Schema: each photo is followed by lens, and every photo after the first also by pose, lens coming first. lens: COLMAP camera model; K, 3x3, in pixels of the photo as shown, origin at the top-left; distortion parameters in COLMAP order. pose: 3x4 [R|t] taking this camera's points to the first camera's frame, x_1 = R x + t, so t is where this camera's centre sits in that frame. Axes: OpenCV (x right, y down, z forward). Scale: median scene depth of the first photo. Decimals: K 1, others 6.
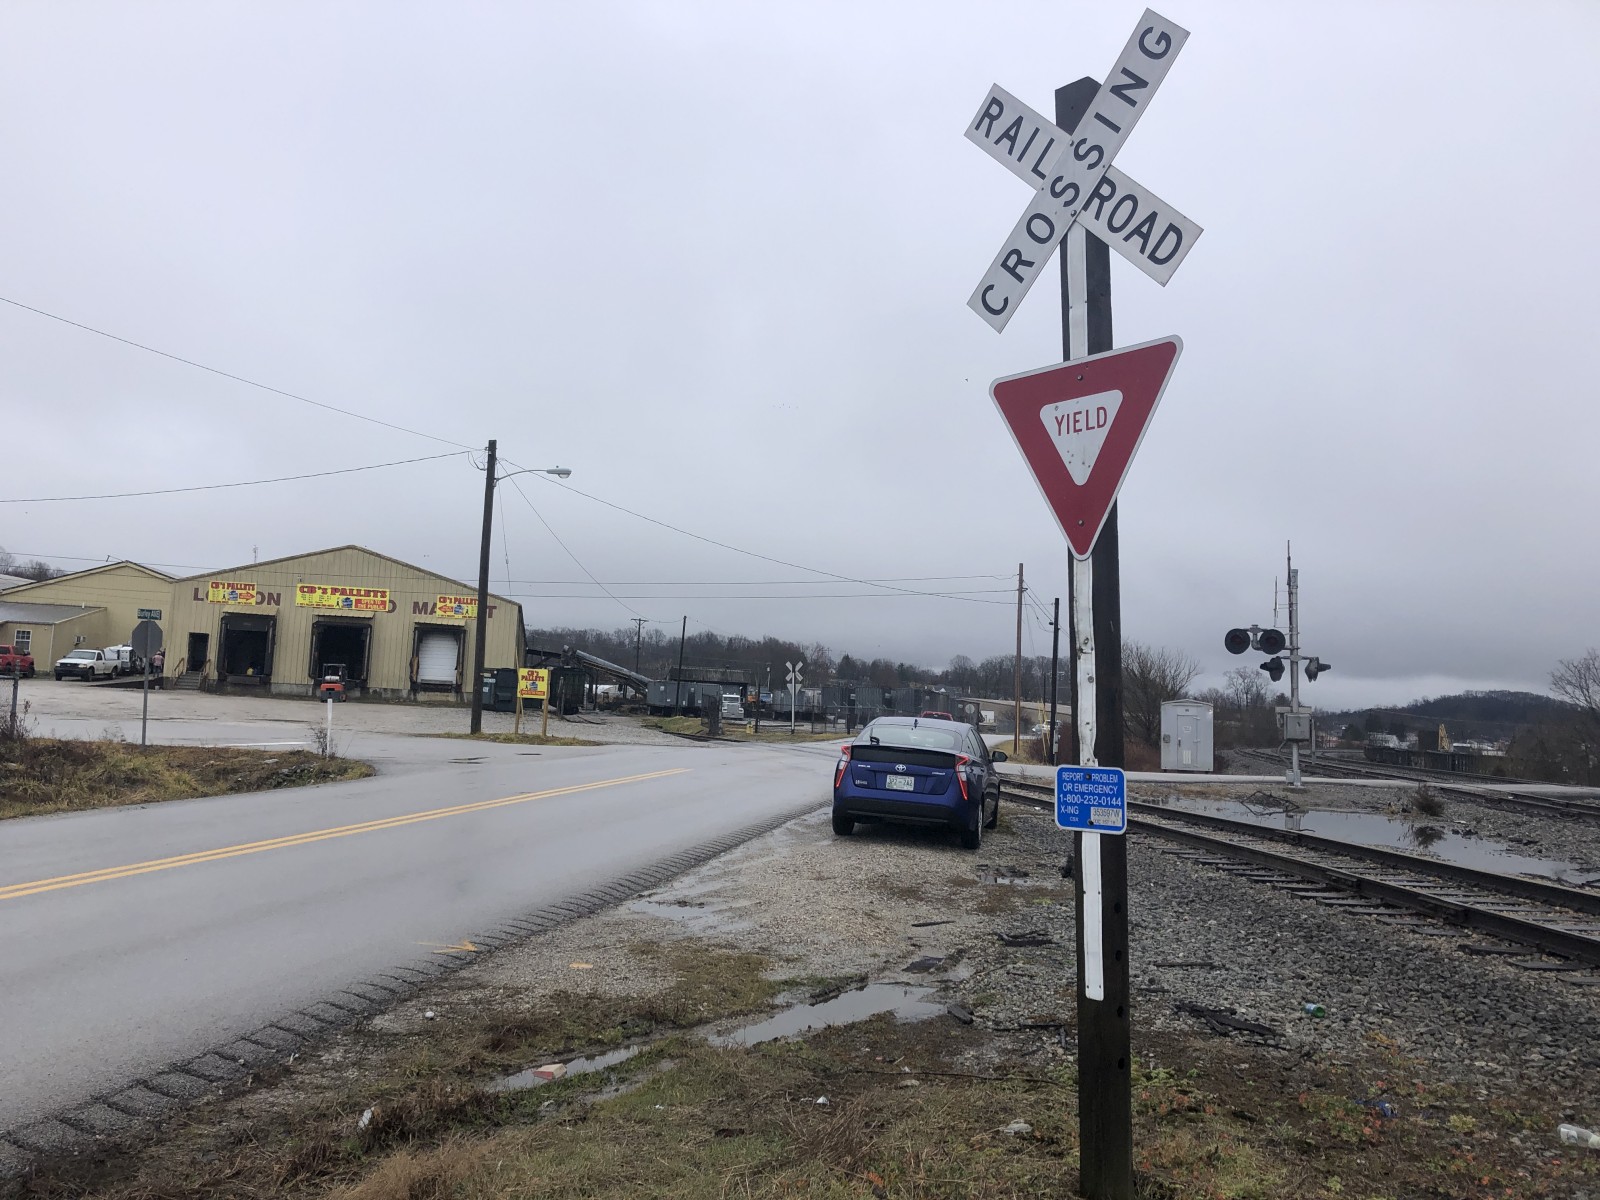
lens RADIAL K [[1325.2, 0, 791.6], [0, 1325.2, 602.2], [0, 0, 1]] dist [0.061770, -0.043779]
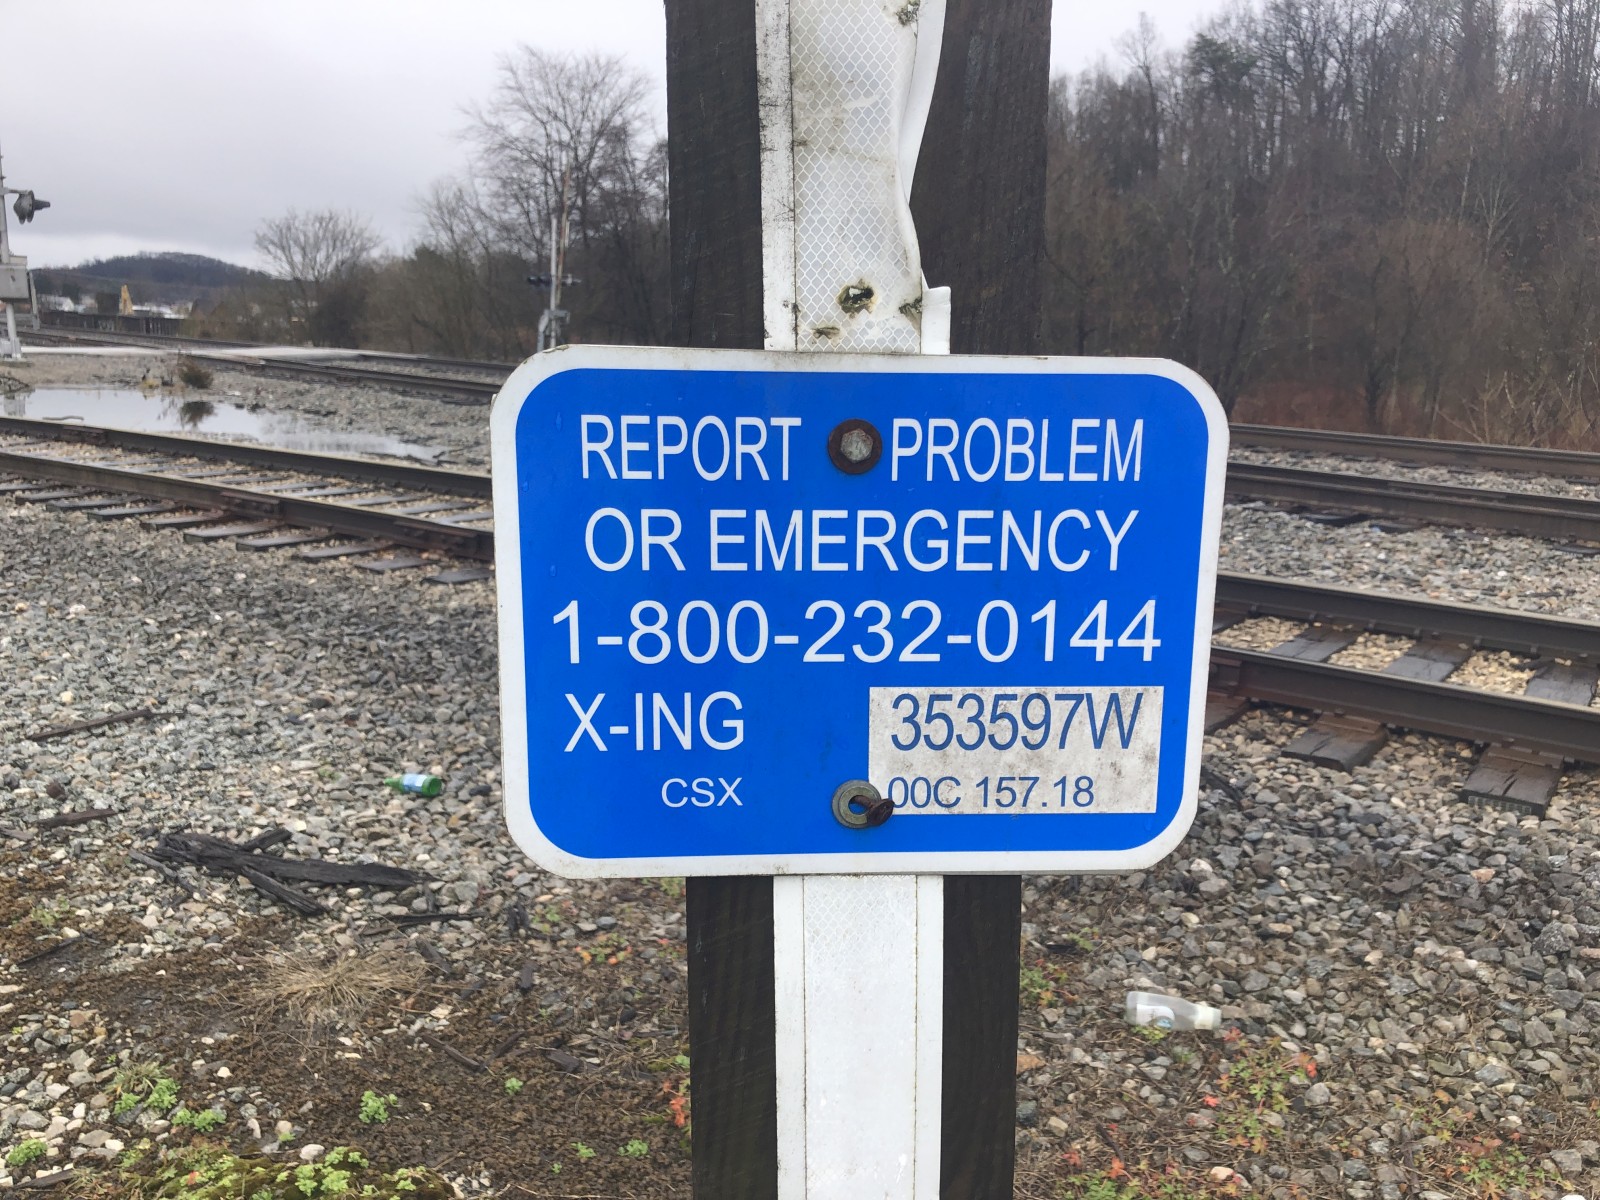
lens RADIAL K [[1325.2, 0, 814.8], [0, 1325.2, 592.4], [0, 0, 1]] dist [0.061770, -0.043779]
pose [[0.605896, -0.172686, 0.776576, 0.045487], [-0.075712, 0.959209, 0.272369, 0.039915], [-0.791933, -0.223823, 0.568107, 0.332796]]
